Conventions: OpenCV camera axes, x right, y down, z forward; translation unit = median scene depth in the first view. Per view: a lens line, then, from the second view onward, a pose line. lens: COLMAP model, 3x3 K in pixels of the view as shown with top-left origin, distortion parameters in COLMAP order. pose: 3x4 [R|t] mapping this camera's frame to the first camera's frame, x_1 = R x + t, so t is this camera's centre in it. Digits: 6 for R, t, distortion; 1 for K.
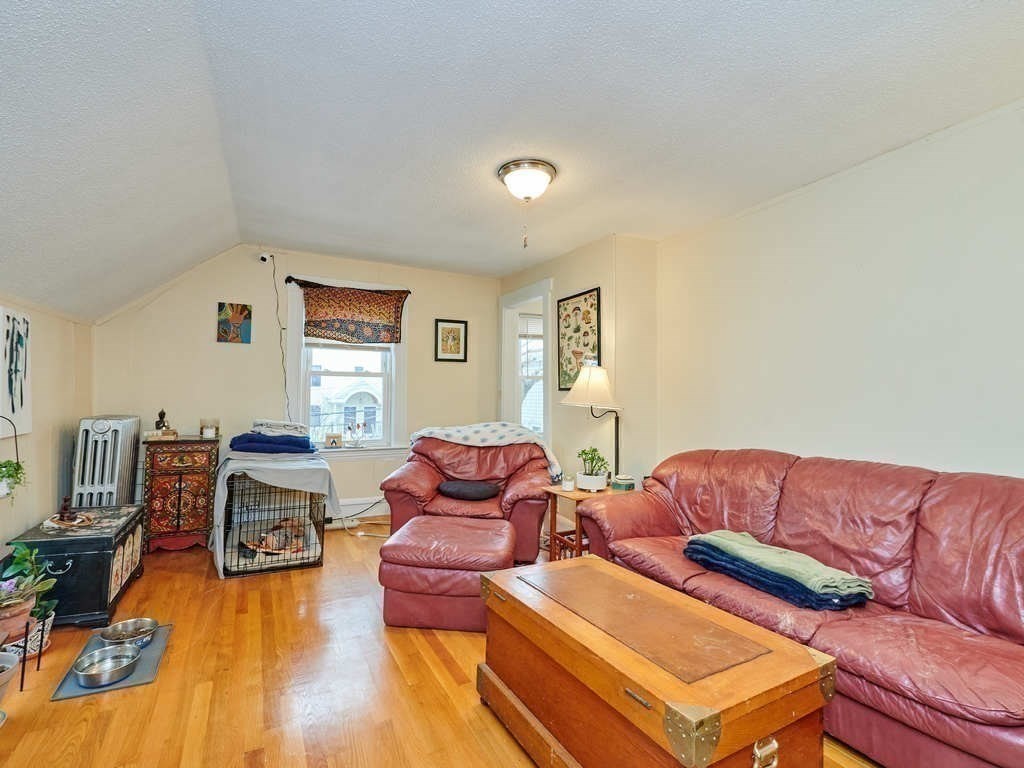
lens RADIAL K [[453.0, 0, 512.0], [0, 453.0, 384.0], [0, 0, 1]] dist [-0.000252, -0.000128]
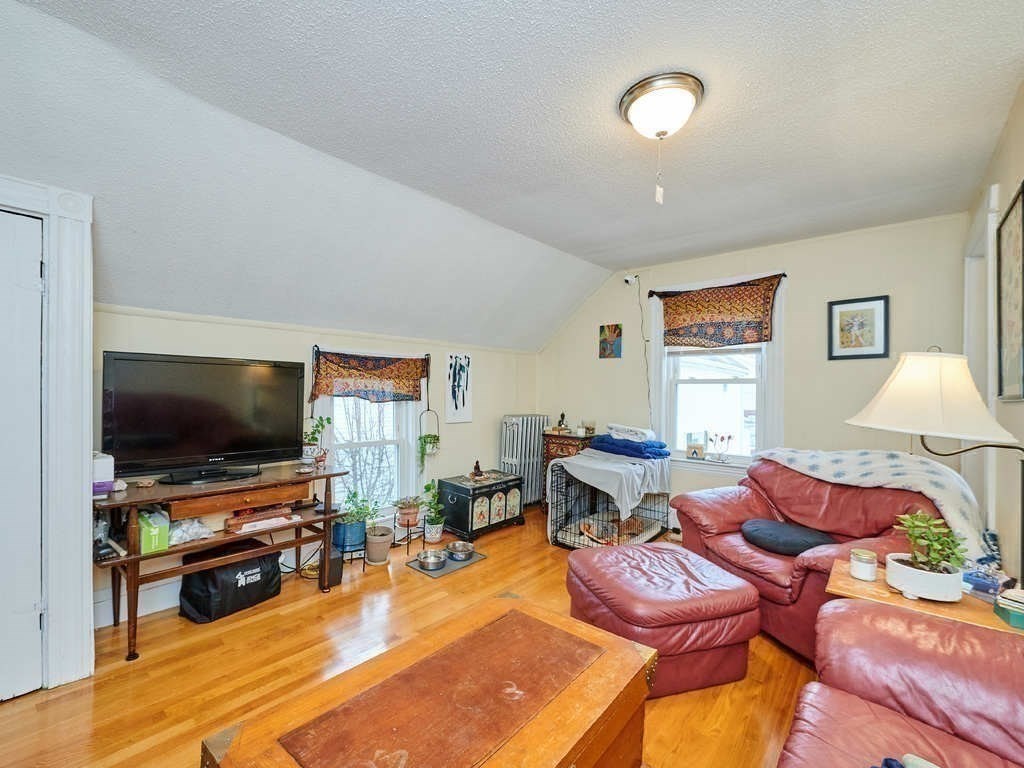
lens RADIAL K [[449.4, 0, 509.2], [0, 449.4, 401.1], [0, 0, 1]] dist [0.000508, 0.000144]
pose [[0.391121, 0.010093, -0.920284, 0.344235], [0.004896, 0.999903, 0.013046, 0.004615], [0.920326, -0.009608, 0.391034, 0.279498]]
